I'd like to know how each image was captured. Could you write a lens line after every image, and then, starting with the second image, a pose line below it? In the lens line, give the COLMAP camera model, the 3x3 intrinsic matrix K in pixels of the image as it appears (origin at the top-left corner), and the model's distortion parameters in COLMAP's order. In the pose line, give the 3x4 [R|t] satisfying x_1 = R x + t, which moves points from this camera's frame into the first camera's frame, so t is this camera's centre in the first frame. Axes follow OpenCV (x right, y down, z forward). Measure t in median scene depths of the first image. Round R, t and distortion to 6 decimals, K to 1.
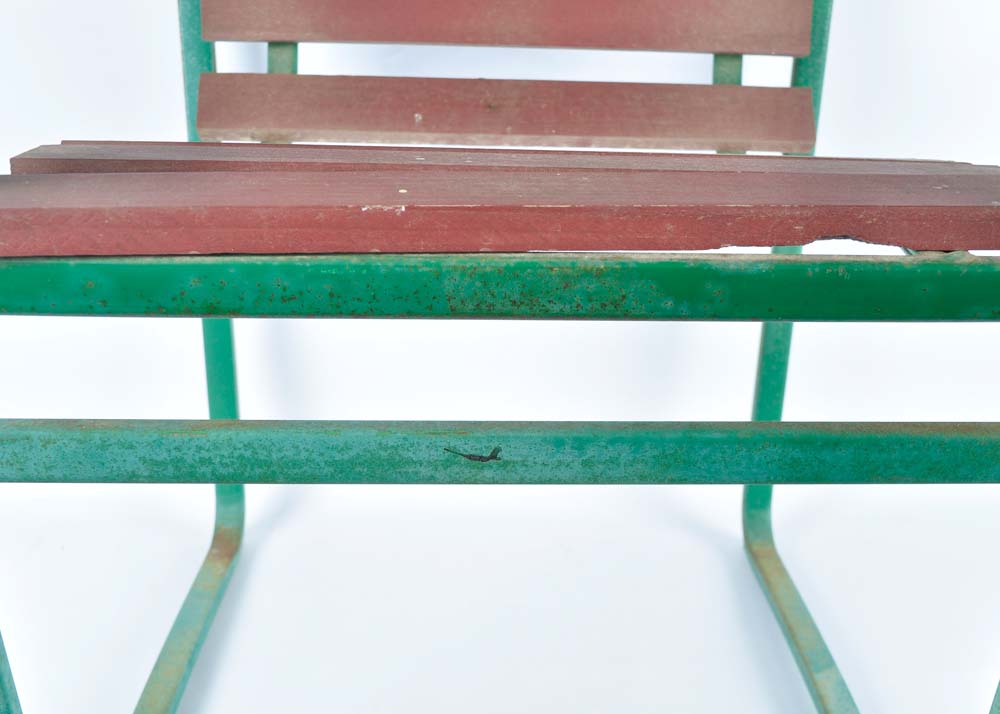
lens RADIAL K [[1204.1, 0, 500.0], [0, 1204.1, 357.0], [0, 0, 1]] dist [-0.059227, -0.010426]
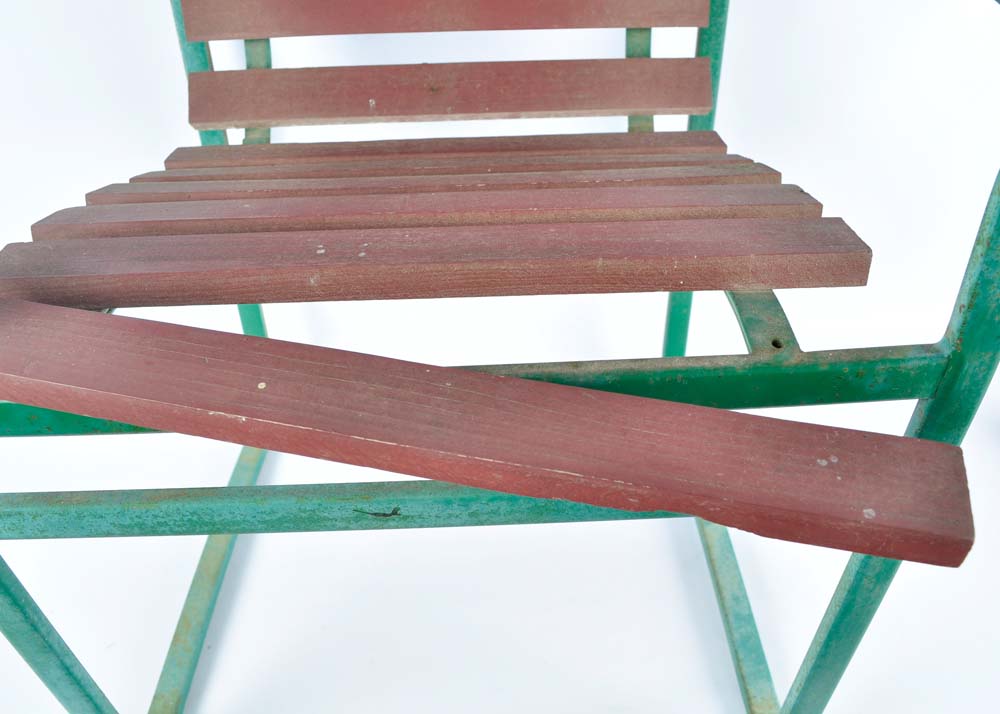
lens RADIAL K [[881.9, 0, 500.0], [0, 881.9, 357.0], [0, 0, 1]] dist [-0.094503, 0.017601]
pose [[0.998828, -0.033507, -0.034933, 0.078891], [0.041095, 0.968354, 0.246175, -0.163069], [0.025579, -0.247322, 0.968596, 0.108800]]
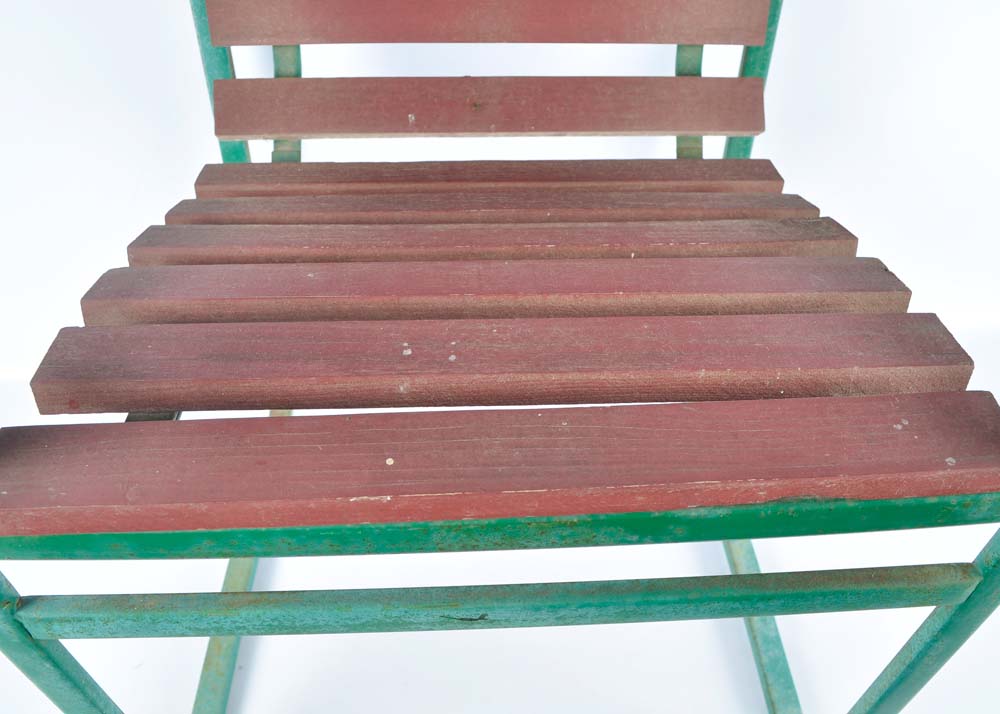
lens RADIAL K [[881.9, 0, 500.0], [0, 881.9, 357.0], [0, 0, 1]] dist [-0.094503, 0.017601]
pose [[0.999850, -0.017268, 0.001079, 0.009472], [0.015919, 0.942595, 0.333558, -0.259353], [-0.006776, -0.333491, 0.942729, 0.157383]]
